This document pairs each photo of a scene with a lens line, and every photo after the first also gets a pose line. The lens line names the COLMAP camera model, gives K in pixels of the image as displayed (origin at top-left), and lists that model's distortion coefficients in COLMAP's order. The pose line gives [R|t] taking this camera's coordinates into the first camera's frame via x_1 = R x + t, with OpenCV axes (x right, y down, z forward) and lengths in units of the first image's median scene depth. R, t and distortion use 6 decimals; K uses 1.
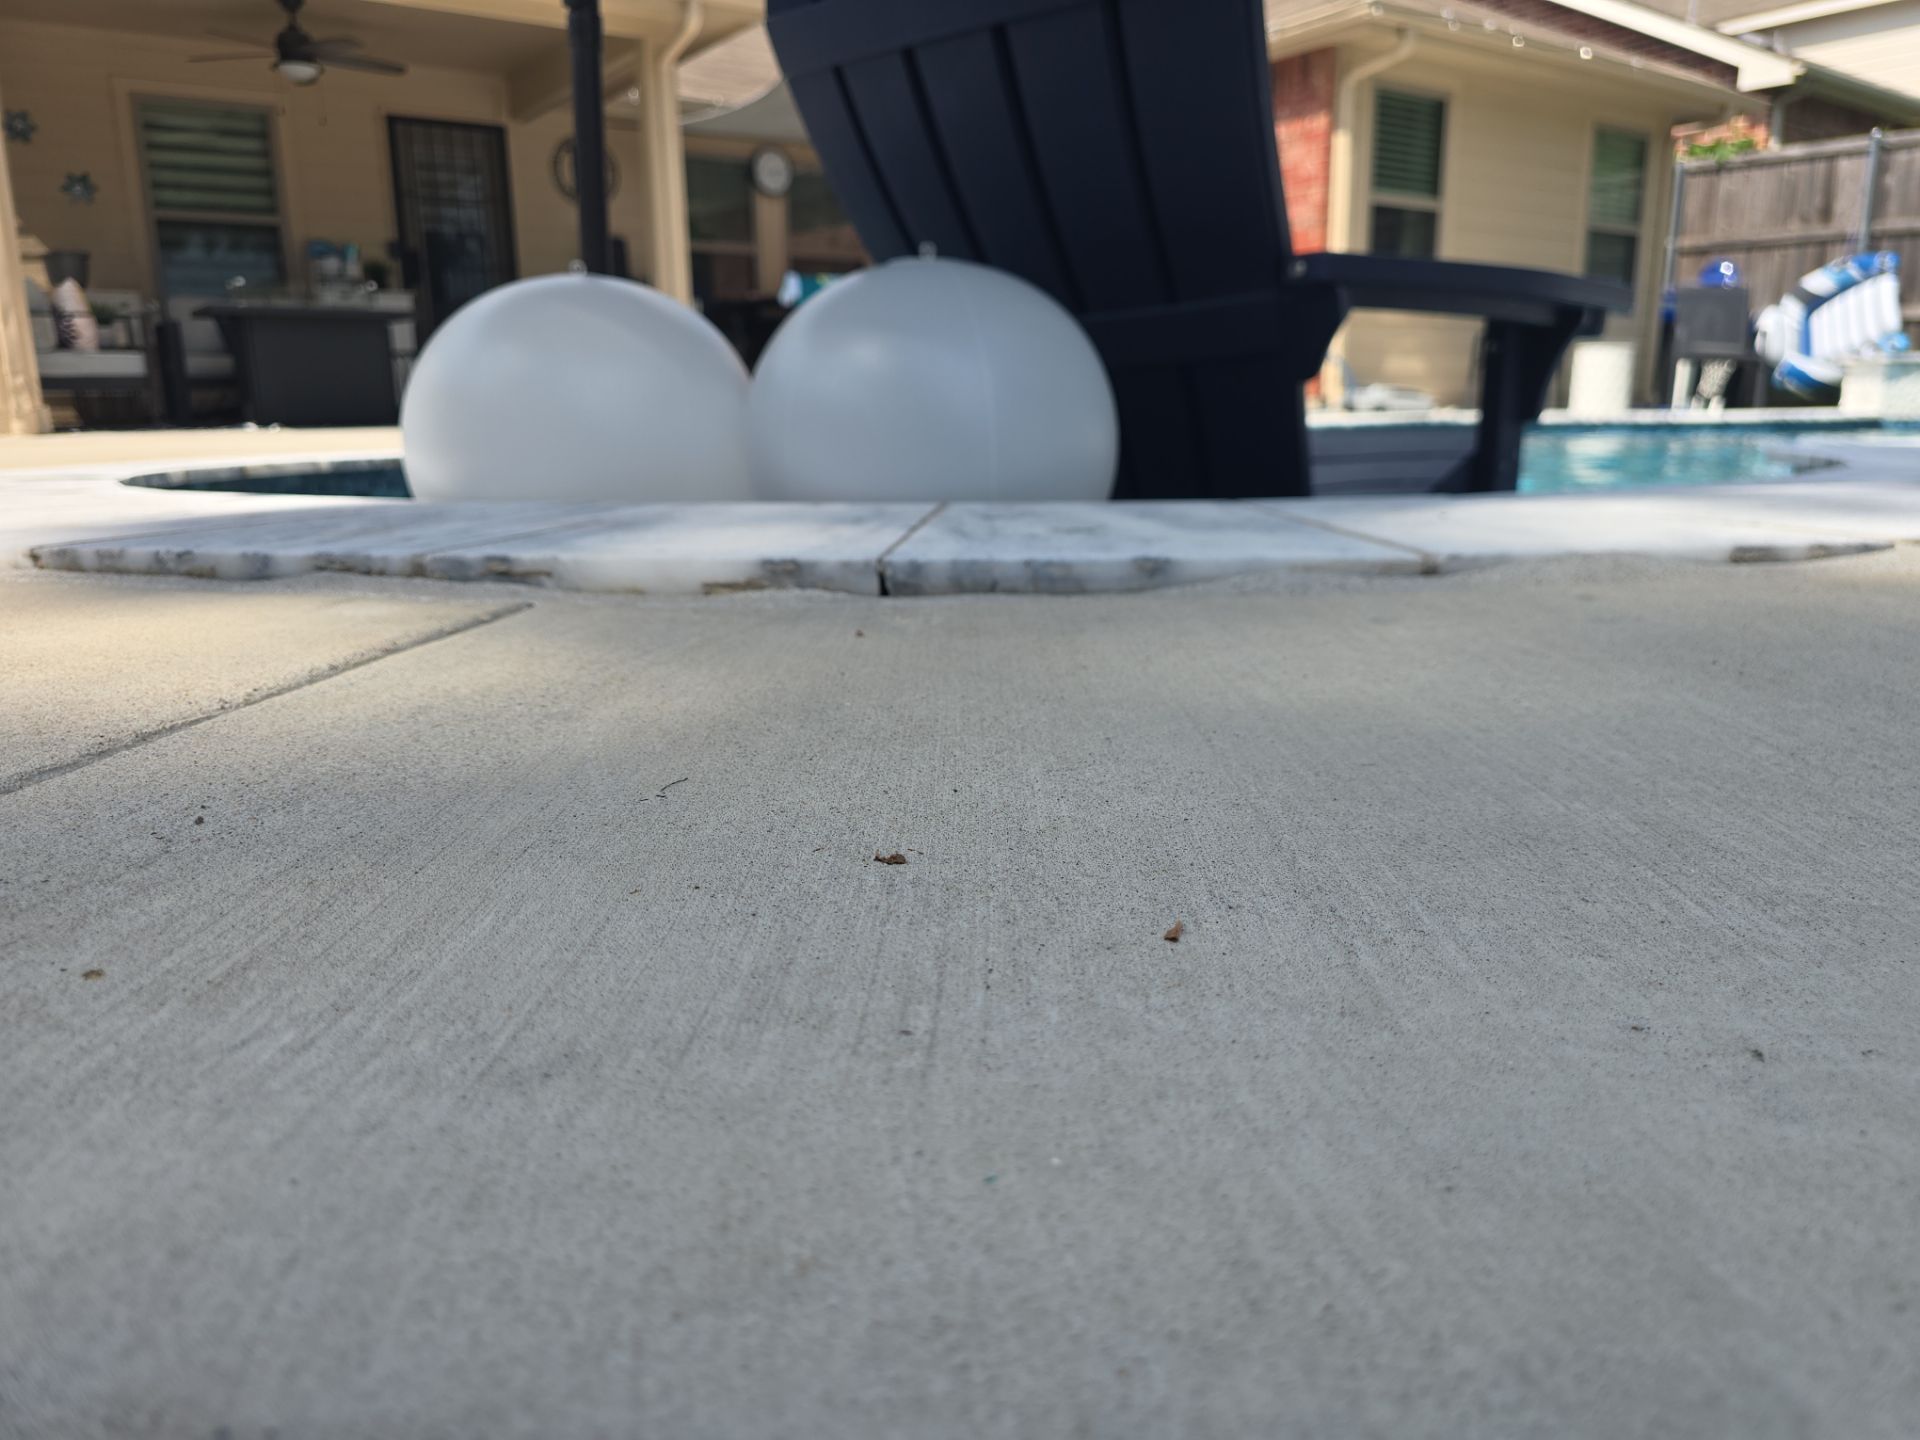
lens RADIAL K [[1308.7, 0, 944.4], [0, 1308.7, 725.0], [0, 0, 1]] dist [0.061626, -0.077335]
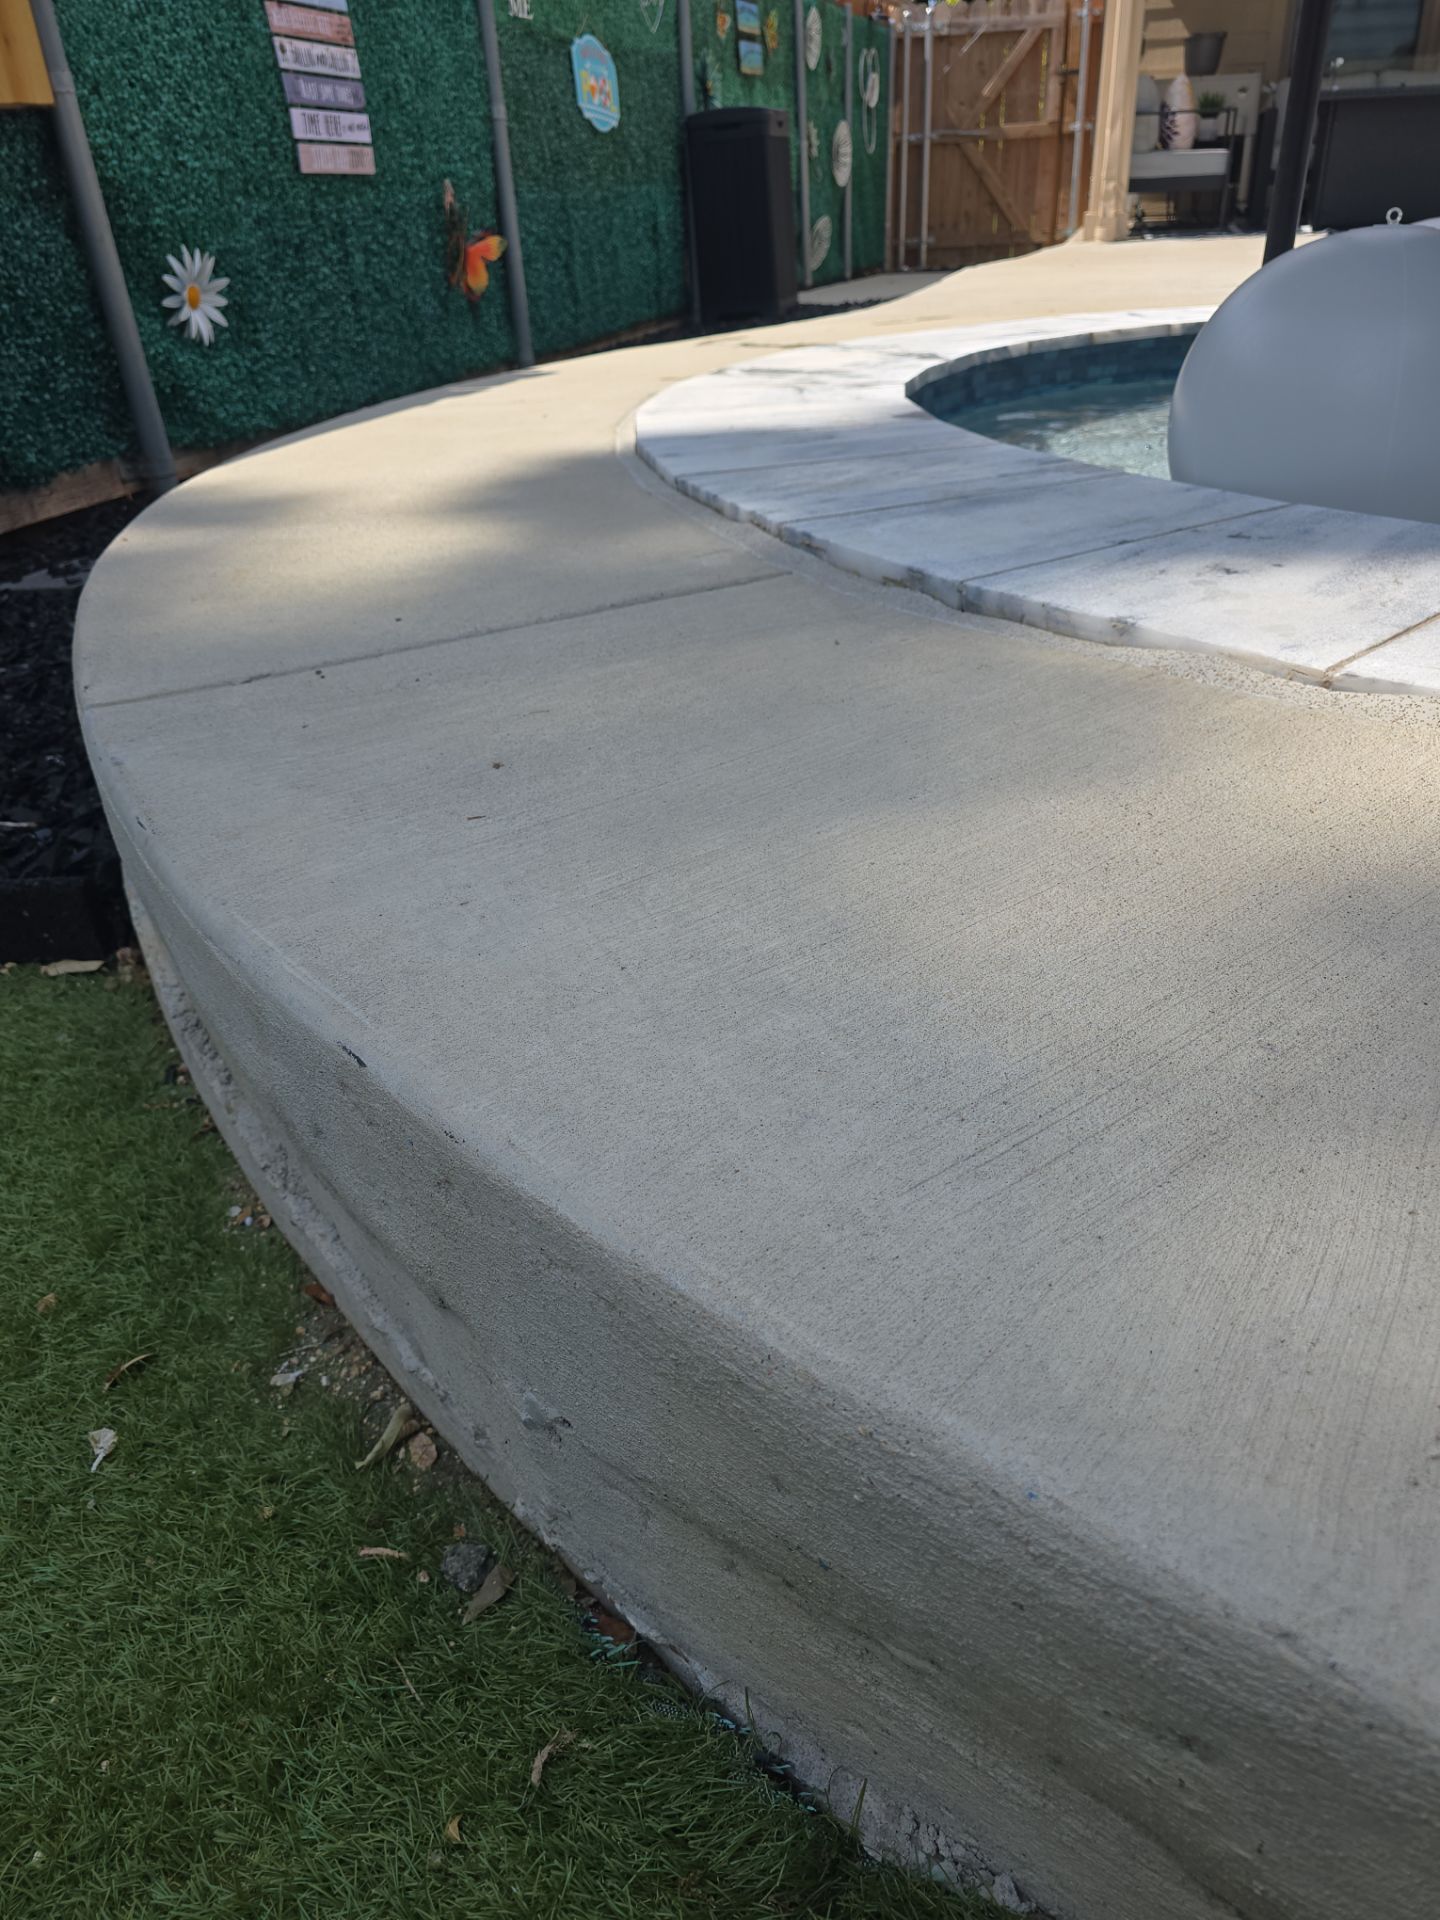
lens RADIAL K [[1311.5, 0, 720.0], [0, 1311.5, 960.0], [0, 0, 1]] dist [0.048314, -0.061254]
pose [[0.616134, 0.378586, -0.690689, 0.787584], [-0.151796, 0.917544, 0.367520, -0.203823], [0.772876, -0.121598, 0.622798, -0.085443]]
